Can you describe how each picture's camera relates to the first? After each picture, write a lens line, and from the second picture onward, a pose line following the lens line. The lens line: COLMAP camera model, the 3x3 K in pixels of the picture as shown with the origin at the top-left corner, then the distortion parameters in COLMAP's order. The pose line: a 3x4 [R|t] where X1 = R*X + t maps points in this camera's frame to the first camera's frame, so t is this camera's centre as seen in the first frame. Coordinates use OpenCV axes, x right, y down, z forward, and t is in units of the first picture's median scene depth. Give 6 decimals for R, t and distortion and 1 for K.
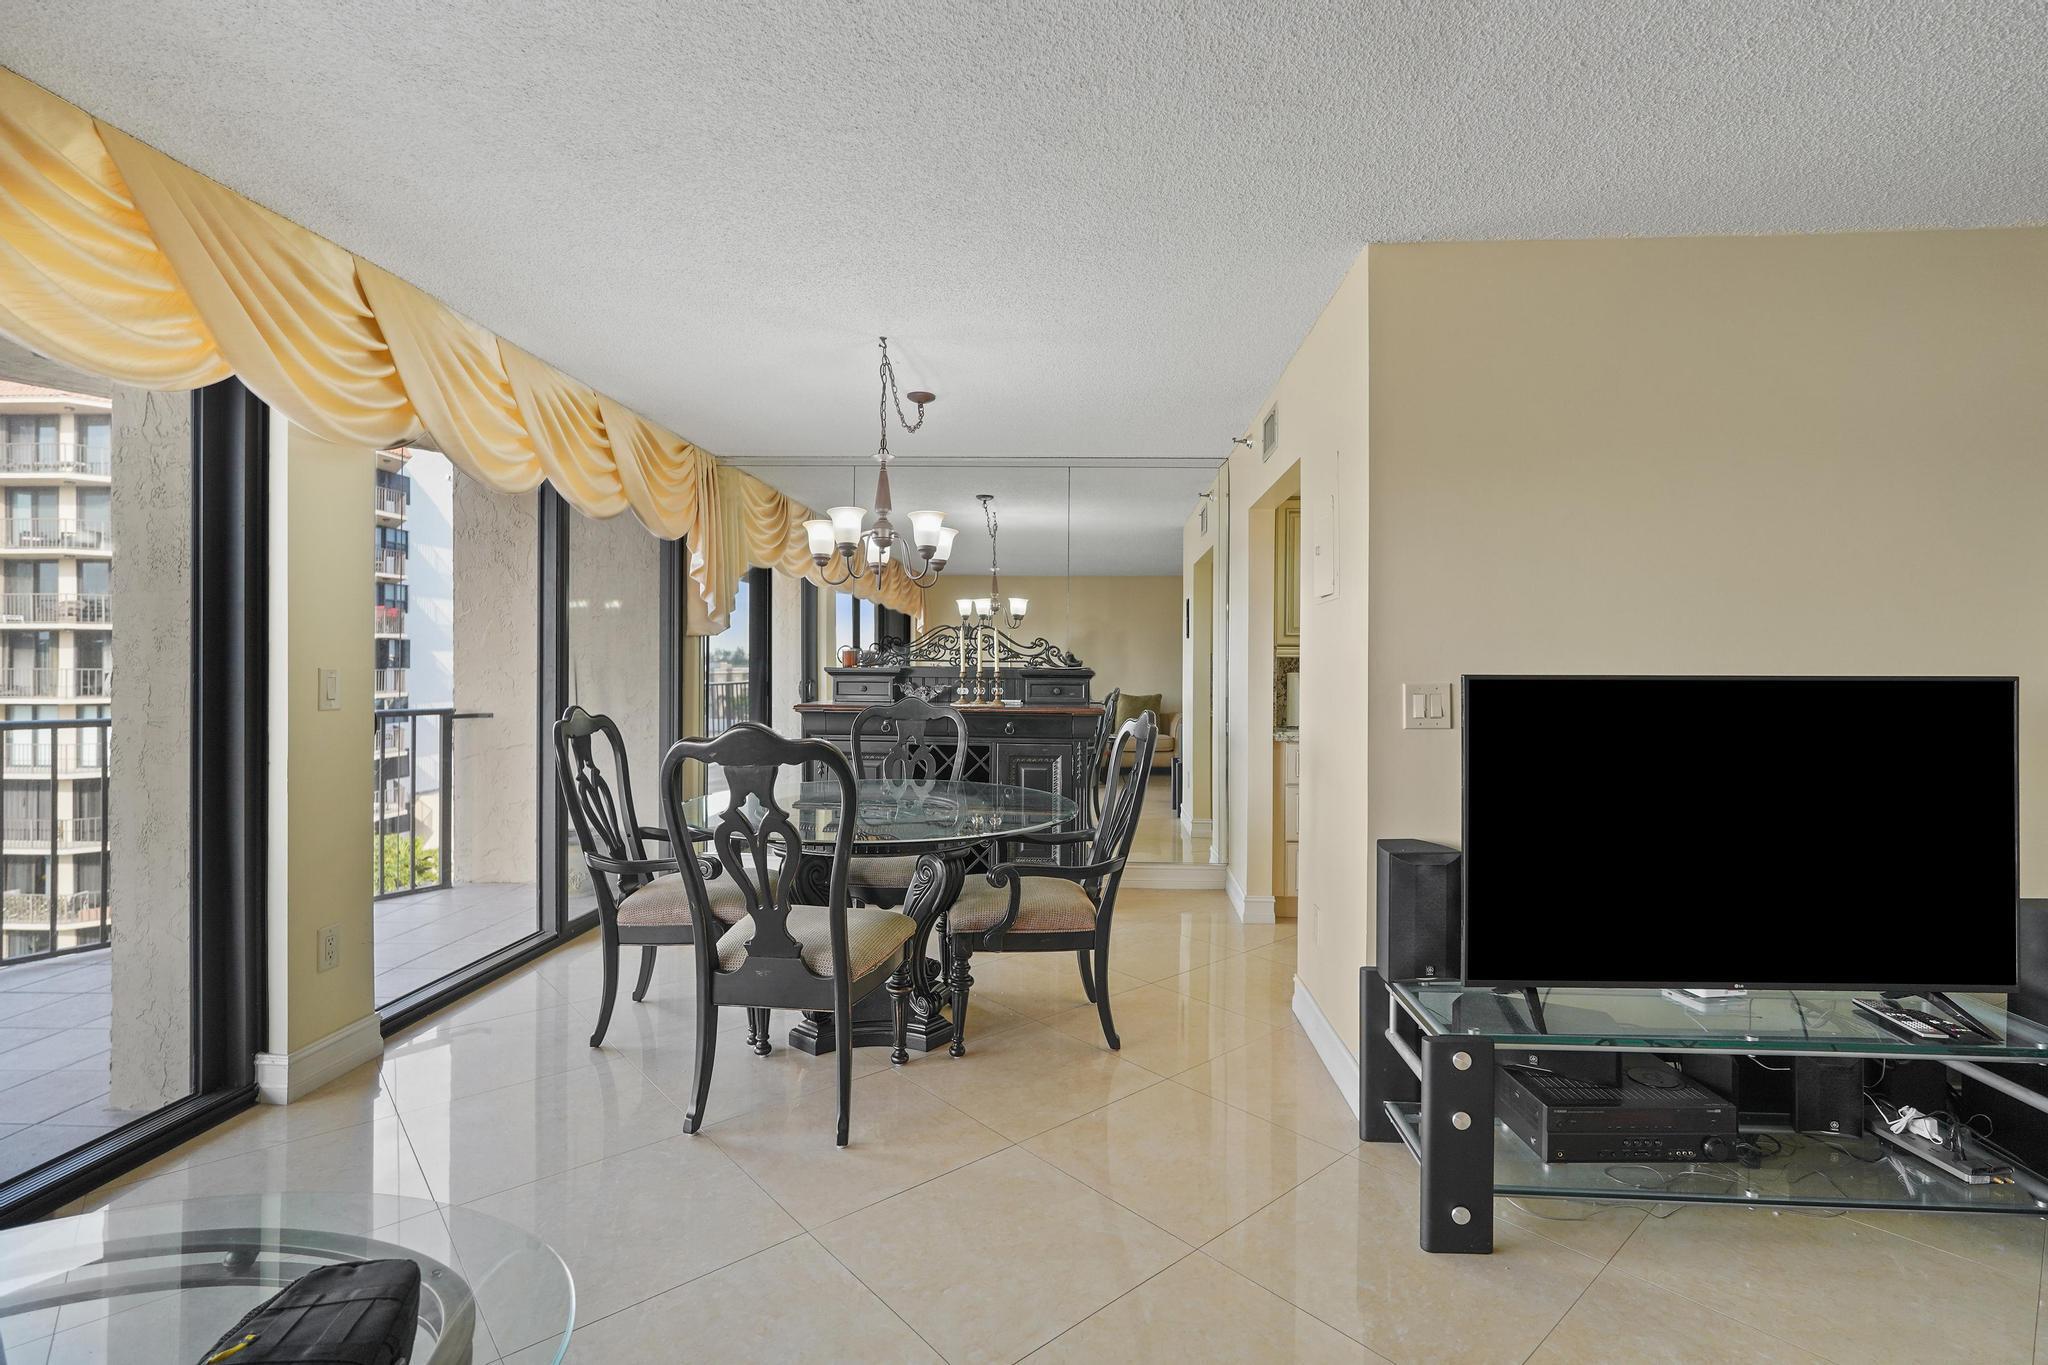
lens RADIAL K [[941.5, 0, 975.4], [0, 941.5, 683.0], [0, 0, 1]] dist [-0.018884, 0.008605]
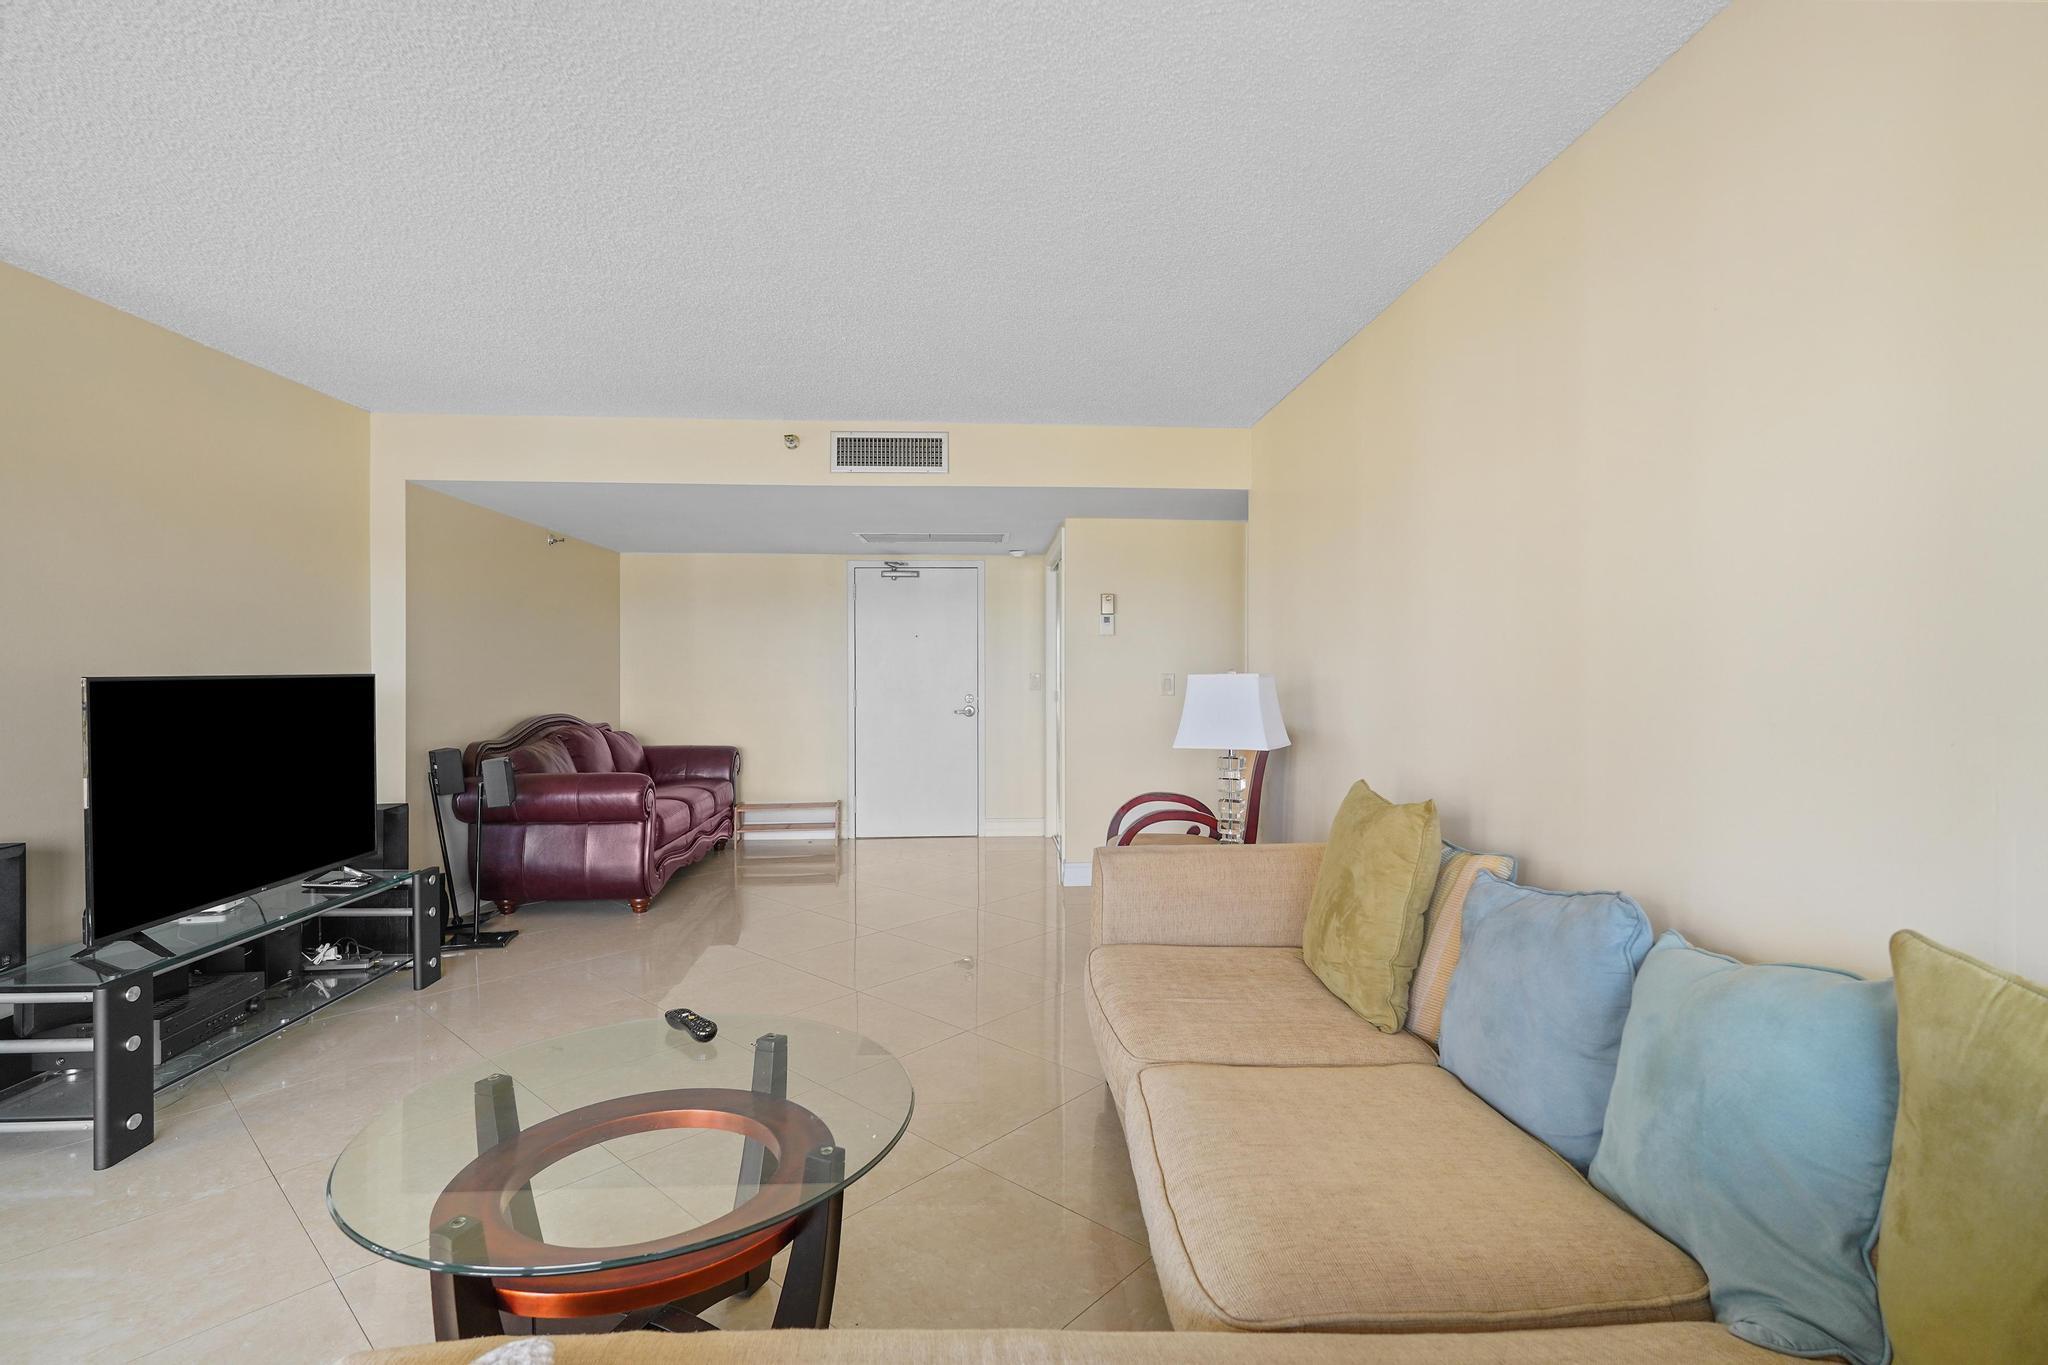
lens RADIAL K [[941.5, 0, 1024.6], [0, 941.5, 679.1], [0, 0, 1]] dist [-0.018884, 0.008605]
pose [[-0.118516, -0.009963, 0.992902, -0.734317], [0.010502, 0.999881, 0.011287, -0.007175], [-0.992897, 0.011765, -0.118397, -0.013482]]
